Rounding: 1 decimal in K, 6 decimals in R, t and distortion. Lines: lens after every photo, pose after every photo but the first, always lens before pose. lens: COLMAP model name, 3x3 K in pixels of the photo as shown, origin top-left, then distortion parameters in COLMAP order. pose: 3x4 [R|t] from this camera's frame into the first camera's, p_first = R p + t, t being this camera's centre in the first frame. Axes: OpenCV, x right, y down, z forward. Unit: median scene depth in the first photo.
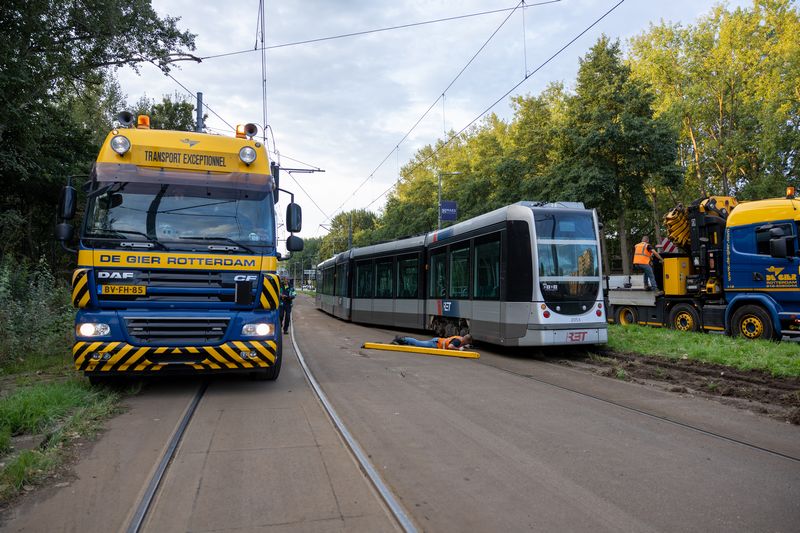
lens RADIAL K [[520.6, 0, 430.0], [0, 520.6, 268.2], [0, 0, 1]] dist [0.004948, 0.000428]
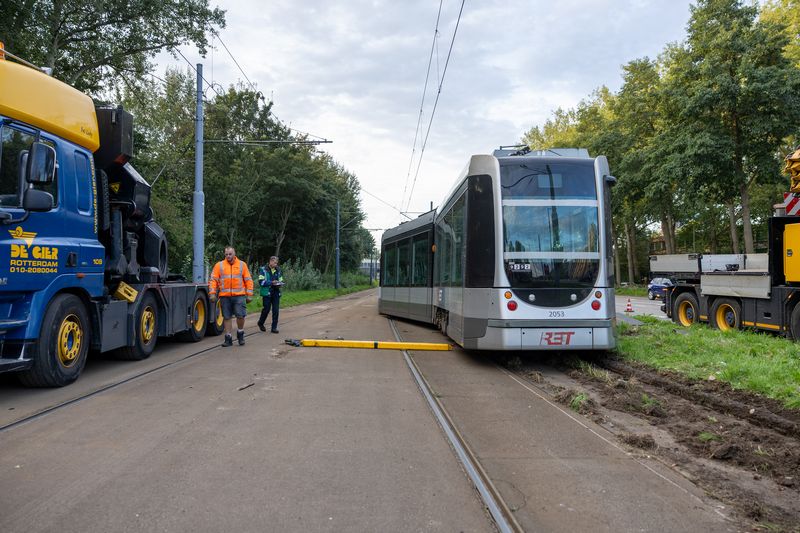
lens RADIAL K [[536.5, 0, 408.3], [0, 536.5, 266.9], [0, 0, 1]] dist [0.002502, -0.000145]
pose [[0.972596, -0.000848, -0.232499, 0.233021], [0.004304, 0.999888, 0.014359, 0.022924], [0.232460, -0.014966, 0.972491, 0.238645]]
